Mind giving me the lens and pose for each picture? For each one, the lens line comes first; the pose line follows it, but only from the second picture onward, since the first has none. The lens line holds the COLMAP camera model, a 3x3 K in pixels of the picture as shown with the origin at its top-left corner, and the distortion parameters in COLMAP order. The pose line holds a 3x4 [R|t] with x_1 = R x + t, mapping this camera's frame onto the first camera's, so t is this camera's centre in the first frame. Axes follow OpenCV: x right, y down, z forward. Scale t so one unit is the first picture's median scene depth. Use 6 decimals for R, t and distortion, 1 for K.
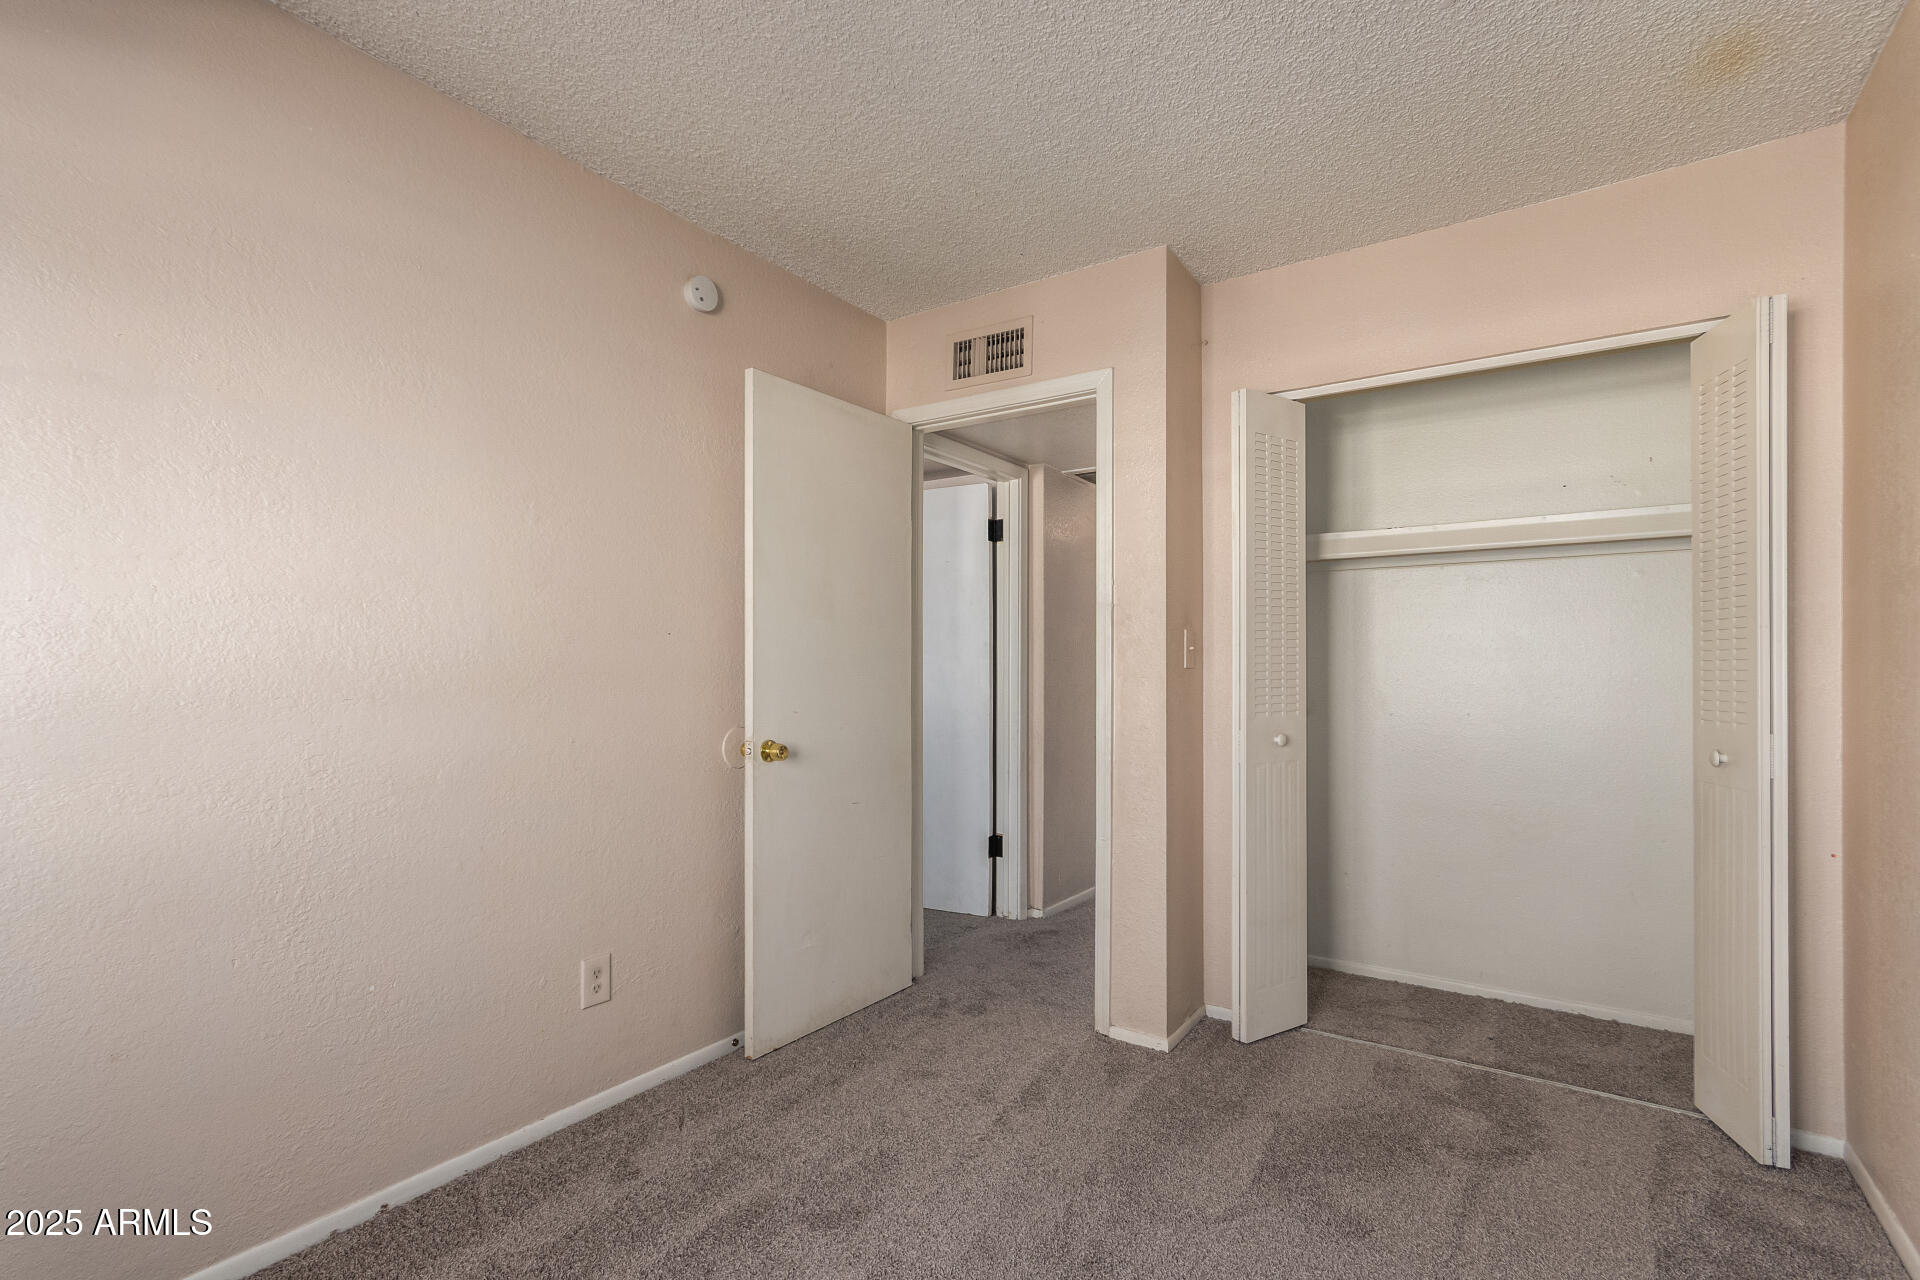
lens RADIAL K [[899.3, 0, 955.5], [0, 899.3, 652.0], [0, 0, 1]] dist [0.000560, -0.001308]
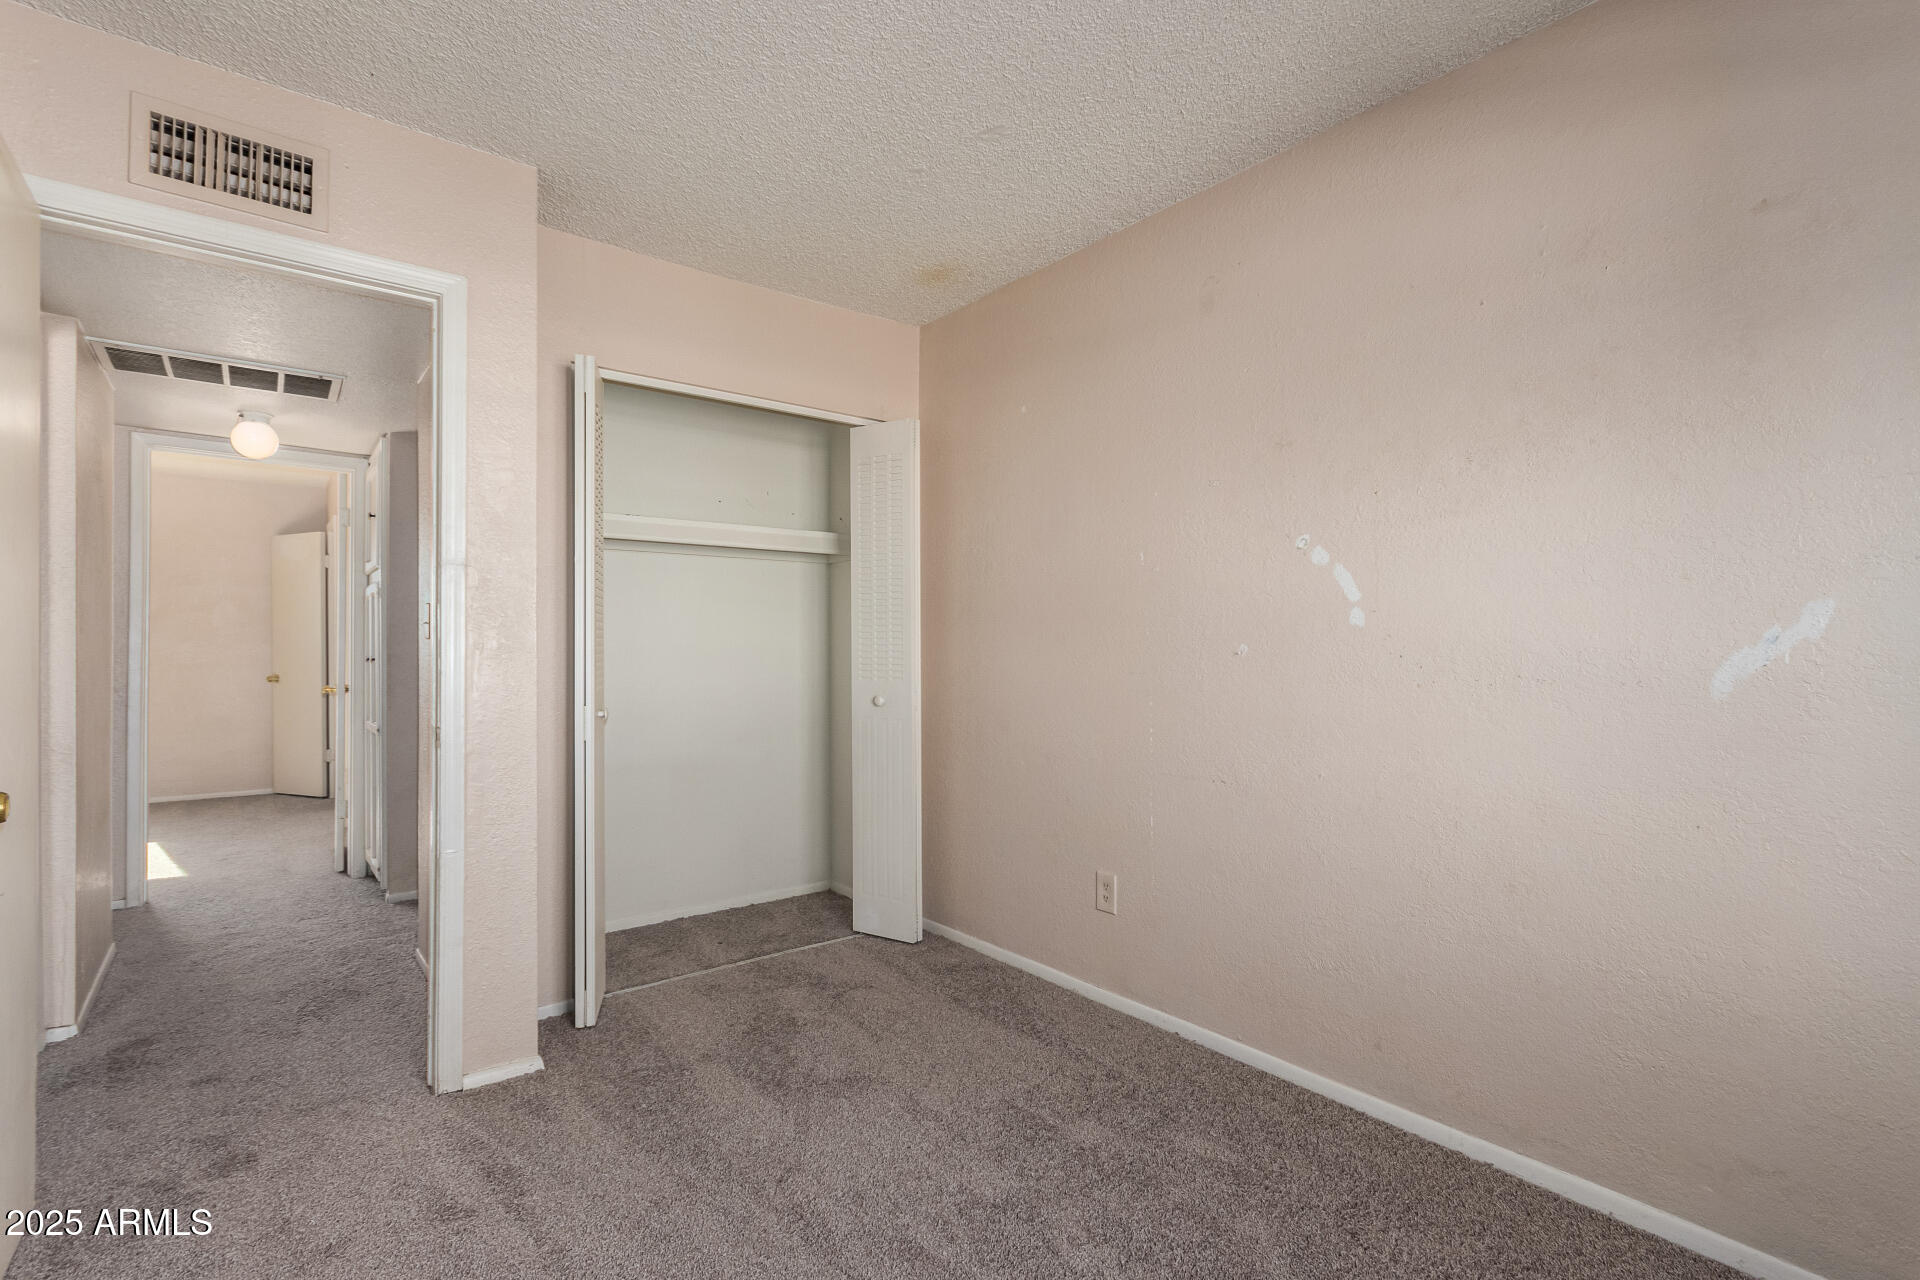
lens RADIAL K [[899.3, 0, 956.6], [0, 899.3, 644.6], [0, 0, 1]] dist [0.000560, -0.001308]
pose [[0.278983, 0.000124, 0.960296, -0.520772], [-0.022189, 0.999734, 0.006317, 0.002432], [-0.960040, -0.023070, 0.278911, 0.357688]]
